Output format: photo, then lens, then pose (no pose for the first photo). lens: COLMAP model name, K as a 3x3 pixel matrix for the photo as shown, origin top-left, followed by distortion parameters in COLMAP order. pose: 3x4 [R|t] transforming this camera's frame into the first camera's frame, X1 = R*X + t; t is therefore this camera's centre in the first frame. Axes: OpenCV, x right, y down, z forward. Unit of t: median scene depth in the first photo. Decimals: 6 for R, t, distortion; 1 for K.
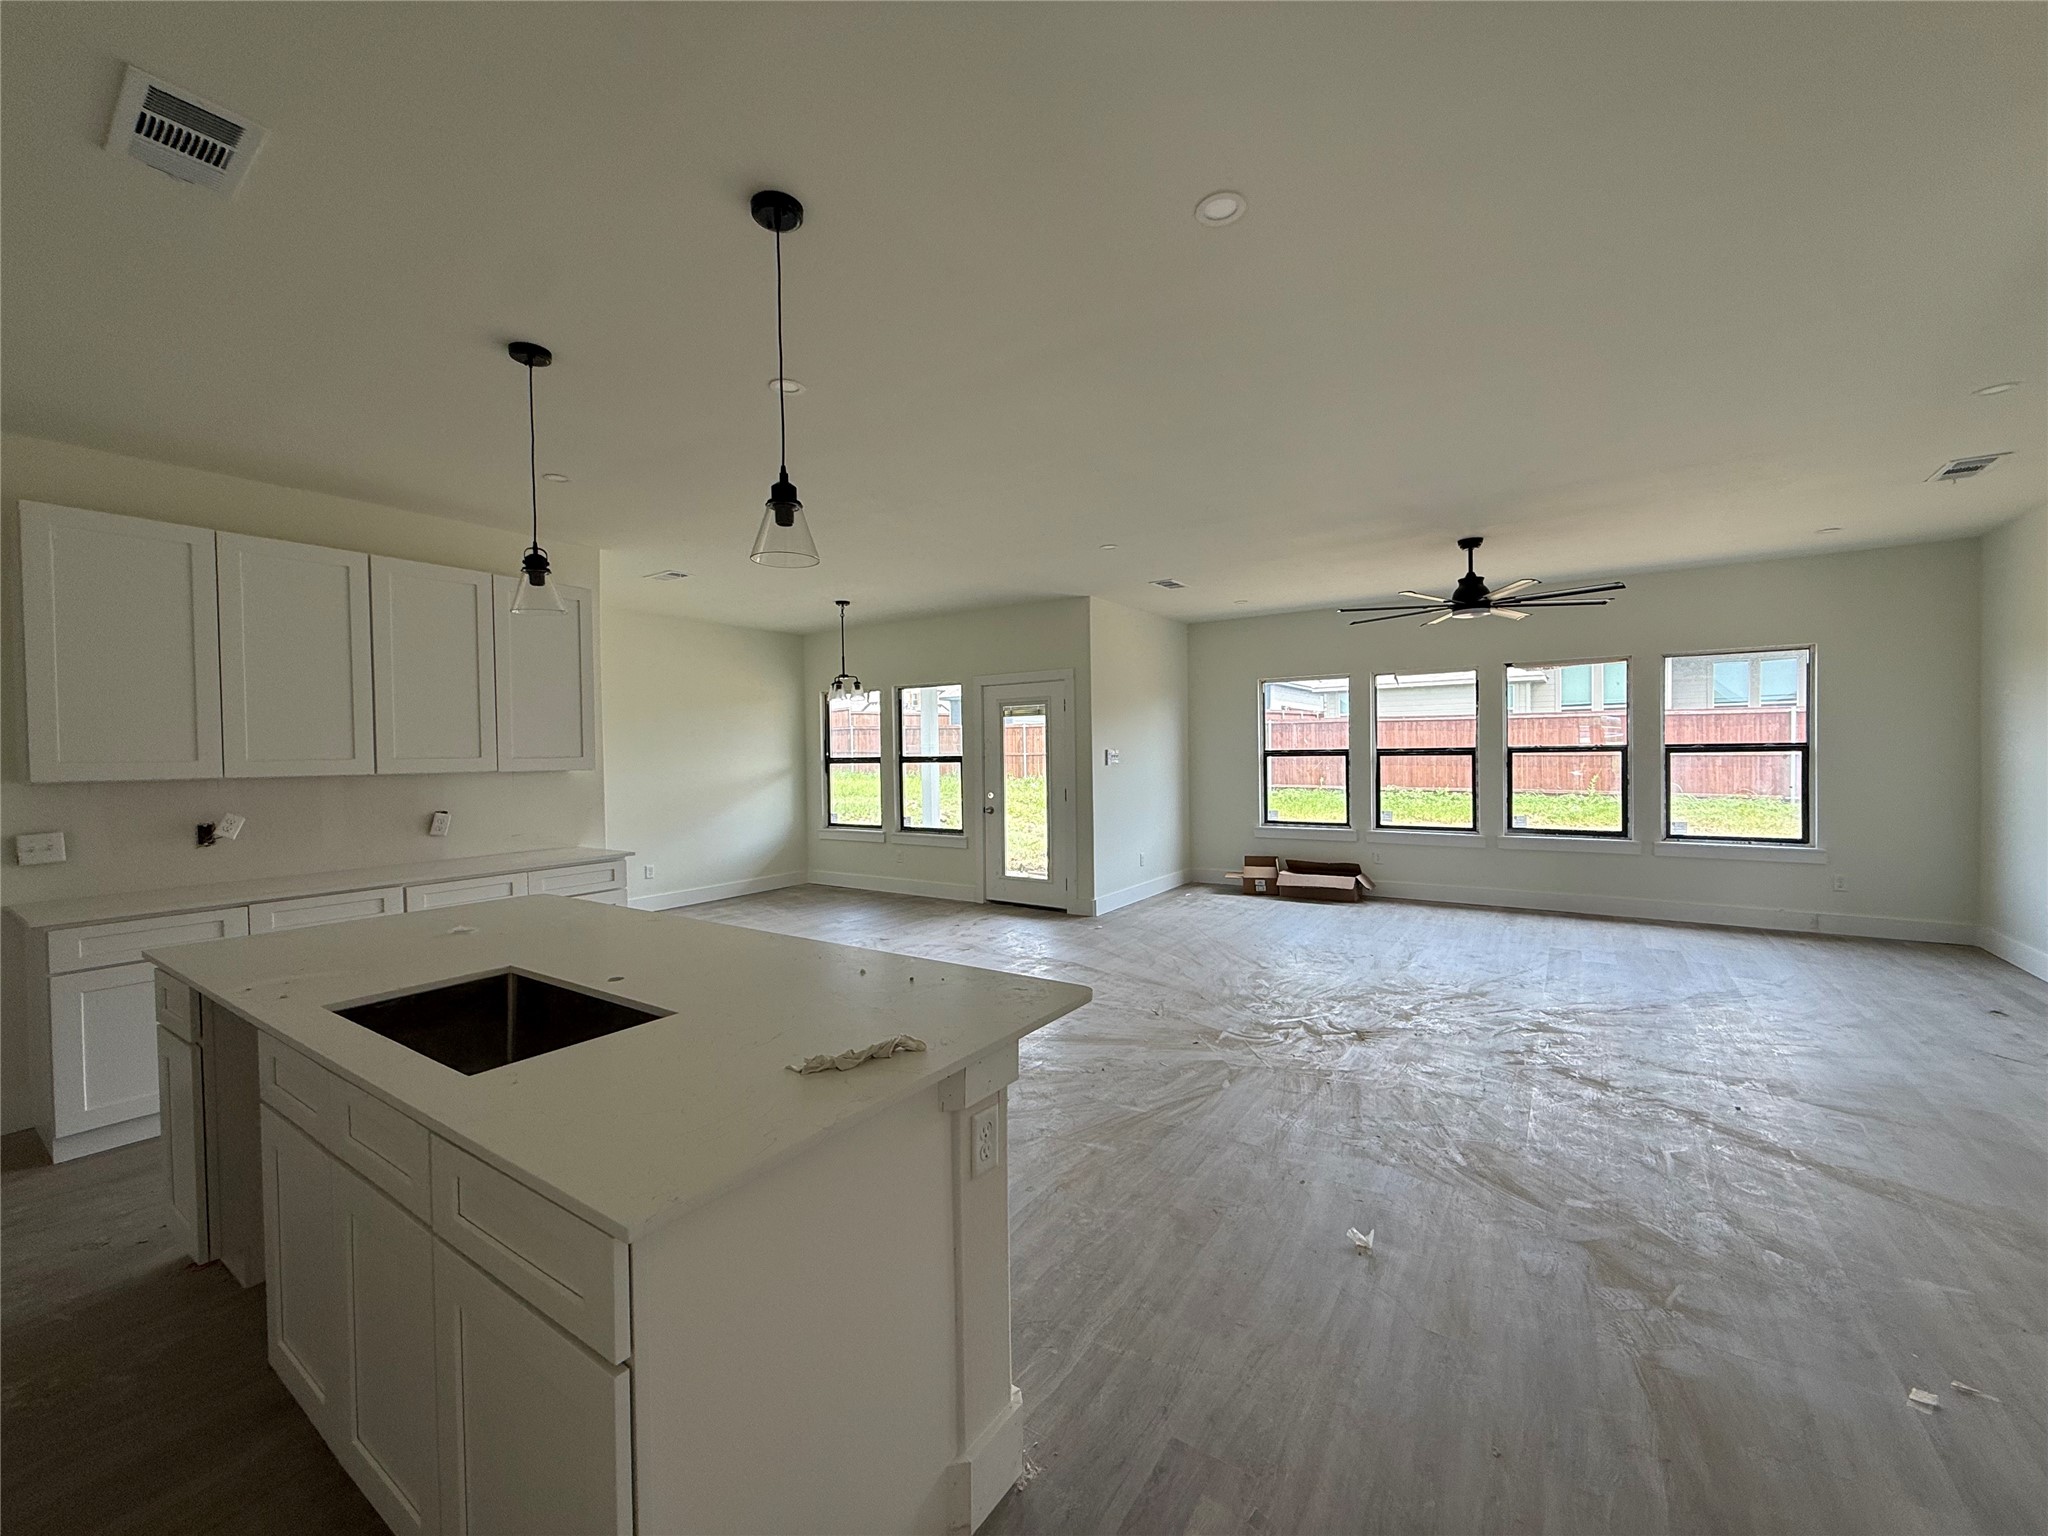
lens RADIAL K [[811.6, 0, 1018.8], [0, 811.6, 769.0], [0, 0, 1]] dist [-0.000586, 0.000377]
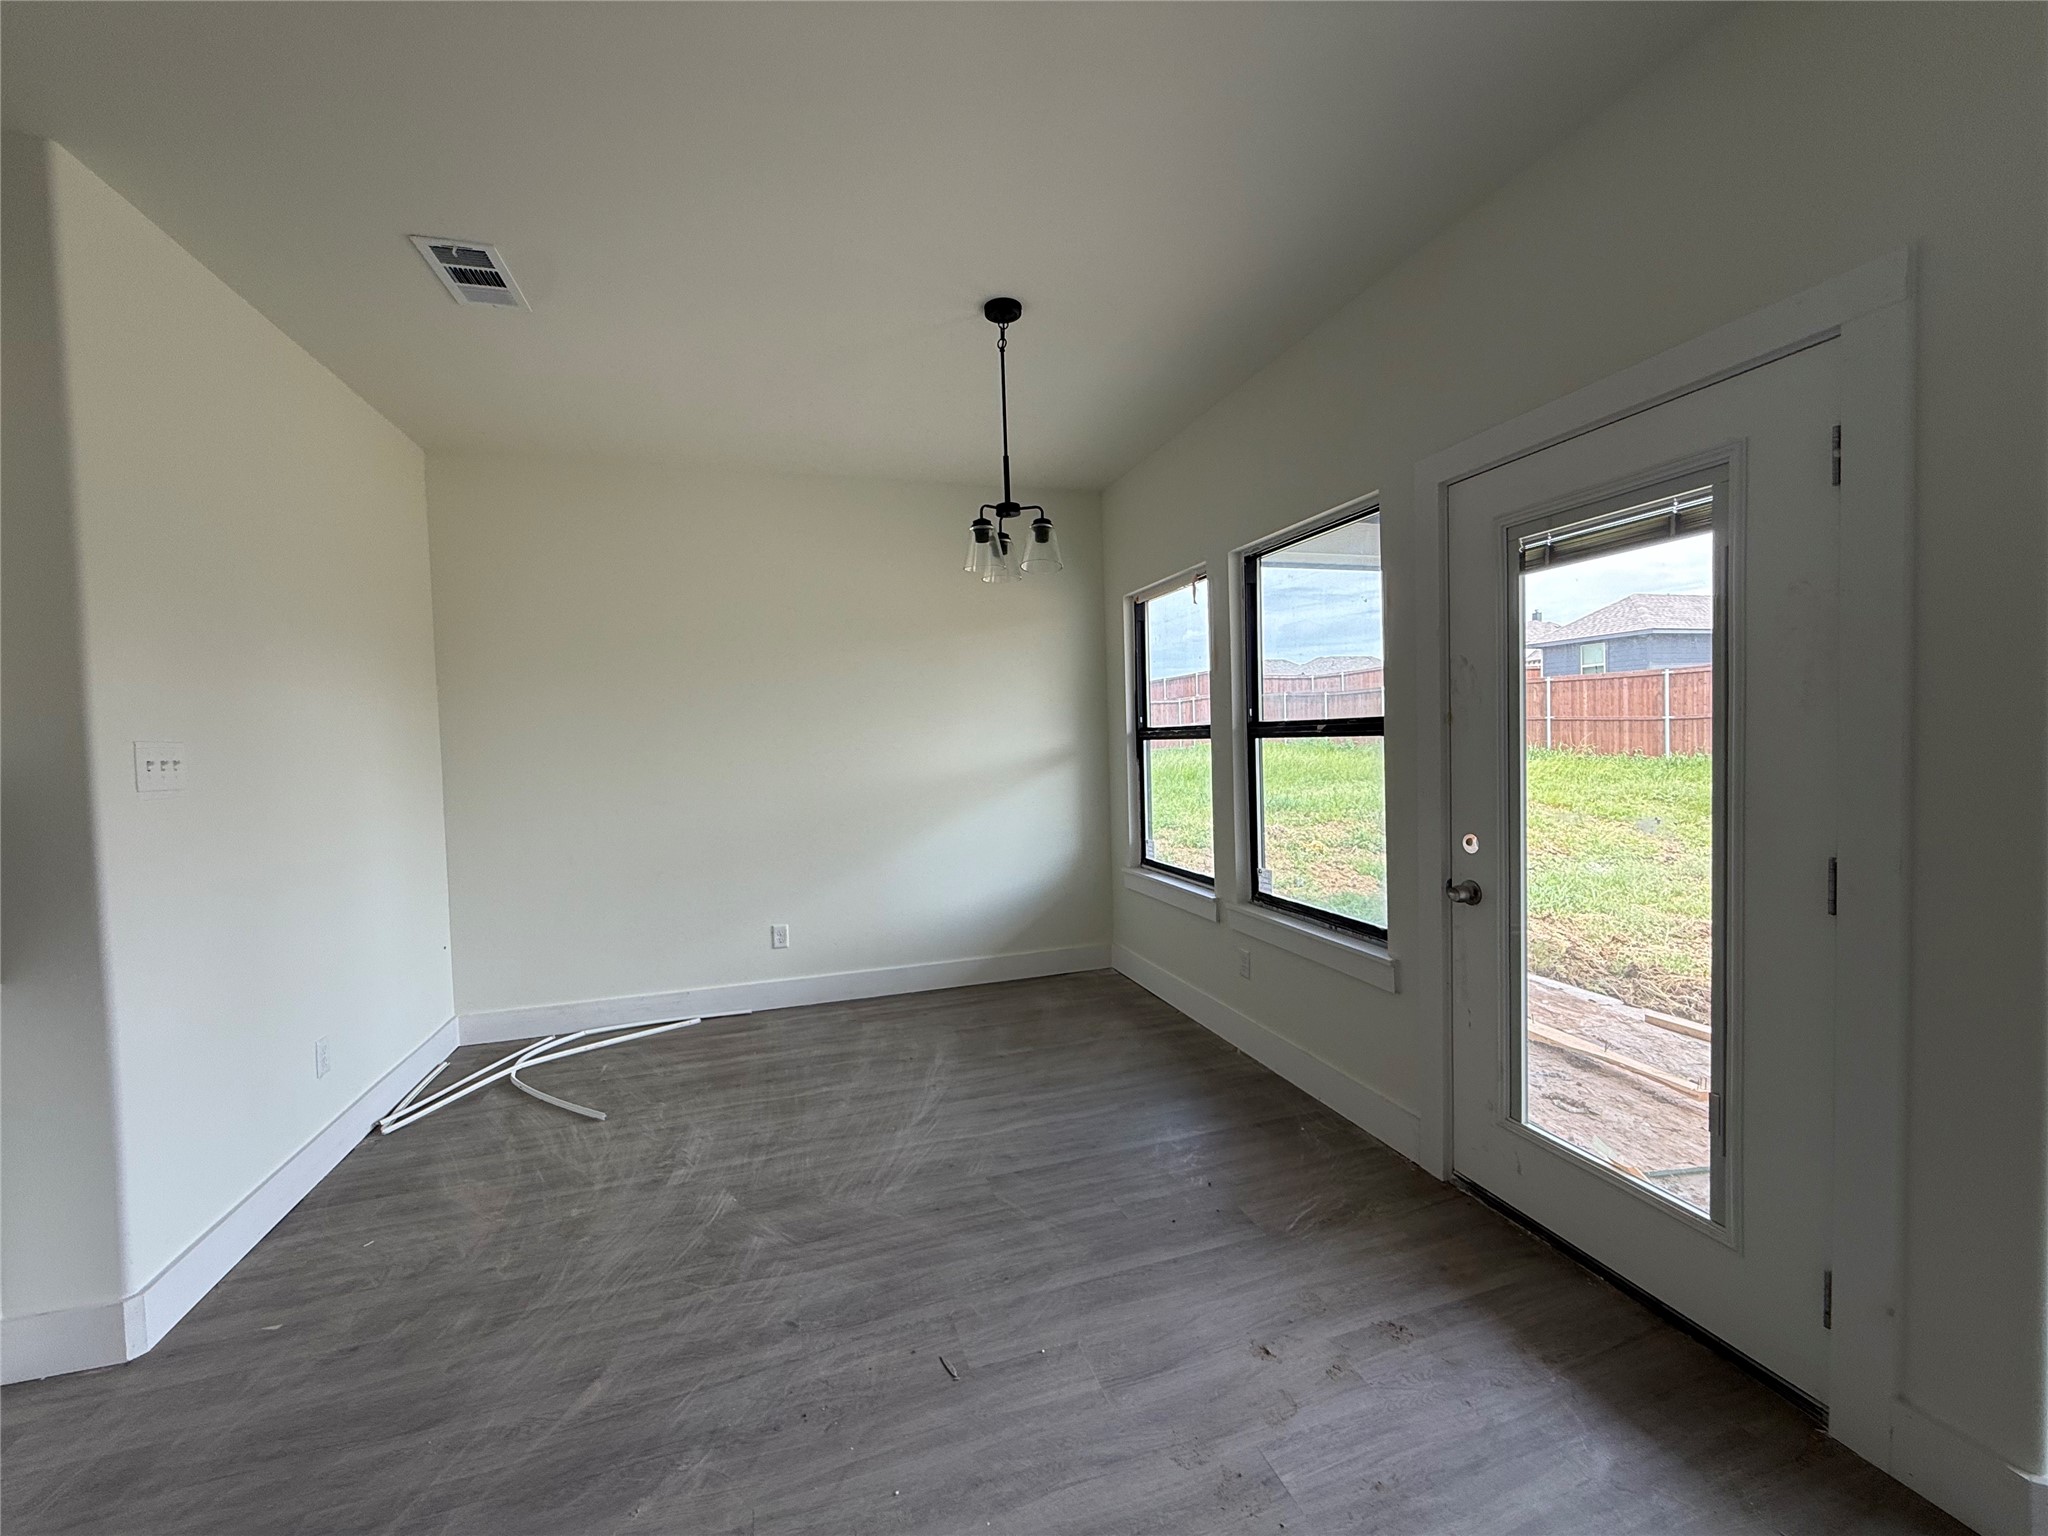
lens RADIAL K [[811.6, 0, 1018.8], [0, 811.6, 769.0], [0, 0, 1]] dist [-0.000586, 0.000377]
pose [[0.781958, 0.014731, -0.623157, 0.021168], [0.006172, 0.999489, 0.031372, -0.005551], [0.623301, -0.028377, 0.781467, 0.635030]]
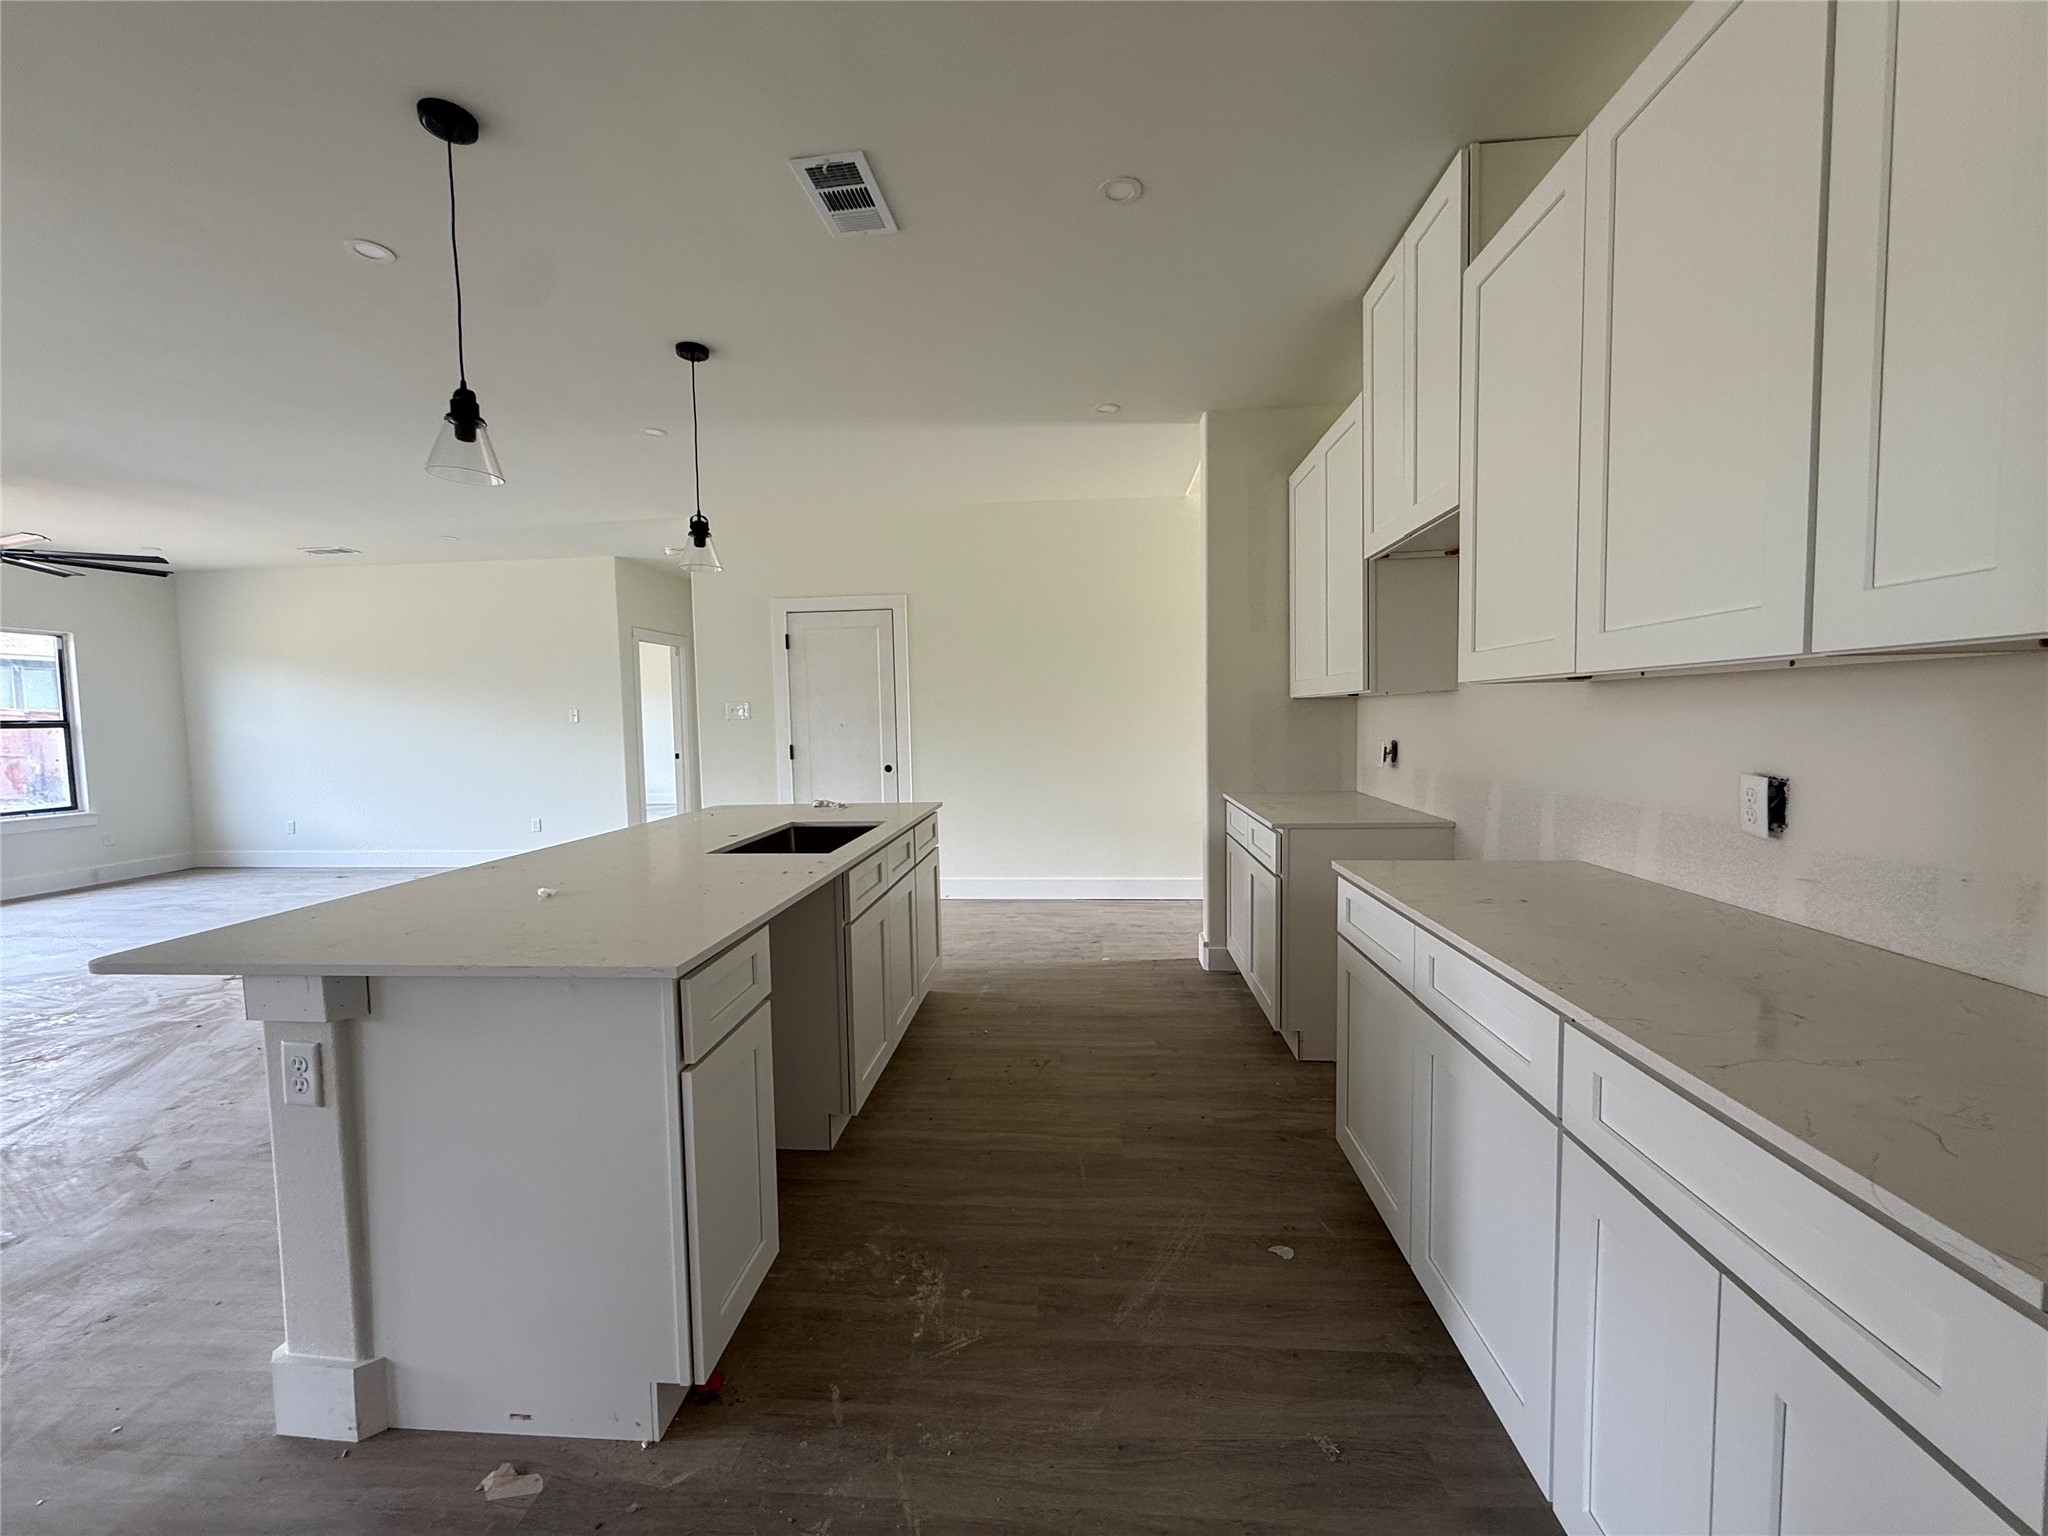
lens RADIAL K [[811.6, 0, 1018.8], [0, 811.6, 769.0], [0, 0, 1]] dist [-0.000586, 0.000377]
pose [[-0.491338, -0.035585, 0.870242, -0.501940], [0.034660, 0.997575, 0.060361, 0.009518], [-0.870279, 0.059820, -0.488913, 0.315153]]
